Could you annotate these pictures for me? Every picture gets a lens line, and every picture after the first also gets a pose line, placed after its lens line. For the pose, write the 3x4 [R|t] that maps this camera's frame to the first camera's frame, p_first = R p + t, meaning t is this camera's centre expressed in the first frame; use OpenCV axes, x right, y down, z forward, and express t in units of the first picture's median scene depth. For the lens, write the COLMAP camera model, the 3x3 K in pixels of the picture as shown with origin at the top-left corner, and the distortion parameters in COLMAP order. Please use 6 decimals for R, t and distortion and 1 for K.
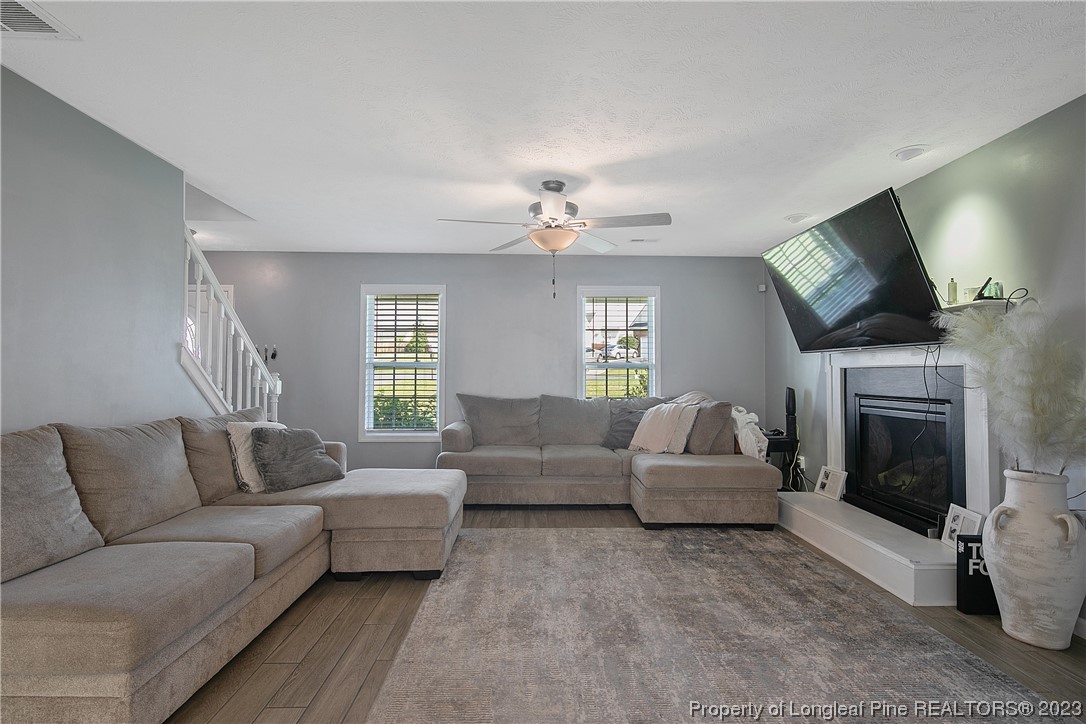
lens RADIAL K [[520.0, 0, 539.6], [0, 520.0, 356.7], [0, 0, 1]] dist [0.003772, -0.006693]
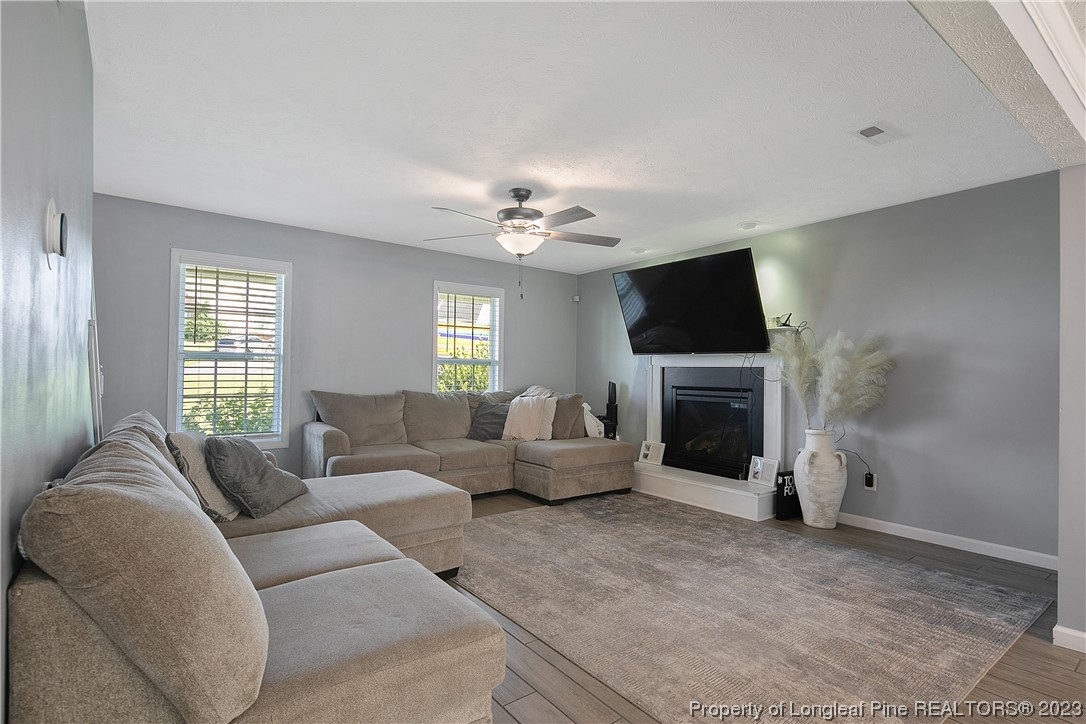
lens RADIAL K [[536.0, 0, 537.9], [0, 536.0, 365.8], [0, 0, 1]] dist [-0.000102, -0.000075]
pose [[0.806951, 0.012886, 0.590478, -0.567863], [-0.029215, 0.999409, 0.018114, 0.003280], [-0.589895, -0.031868, 0.806851, 0.082786]]
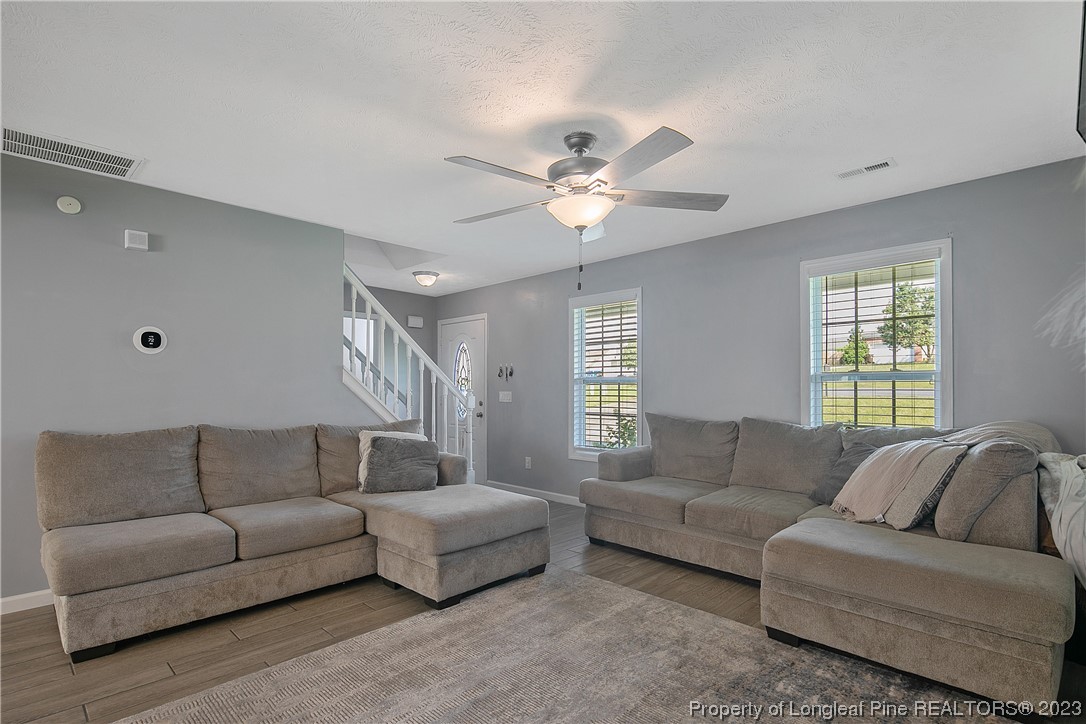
lens RADIAL K [[533.8, 0, 550.2], [0, 533.8, 380.1], [0, 0, 1]] dist [0.002017, 0.000148]
pose [[0.704373, -0.015017, -0.709671, 0.524863], [0.024549, 0.999693, 0.003212, 0.016136], [0.709405, -0.019684, 0.704526, 0.401268]]
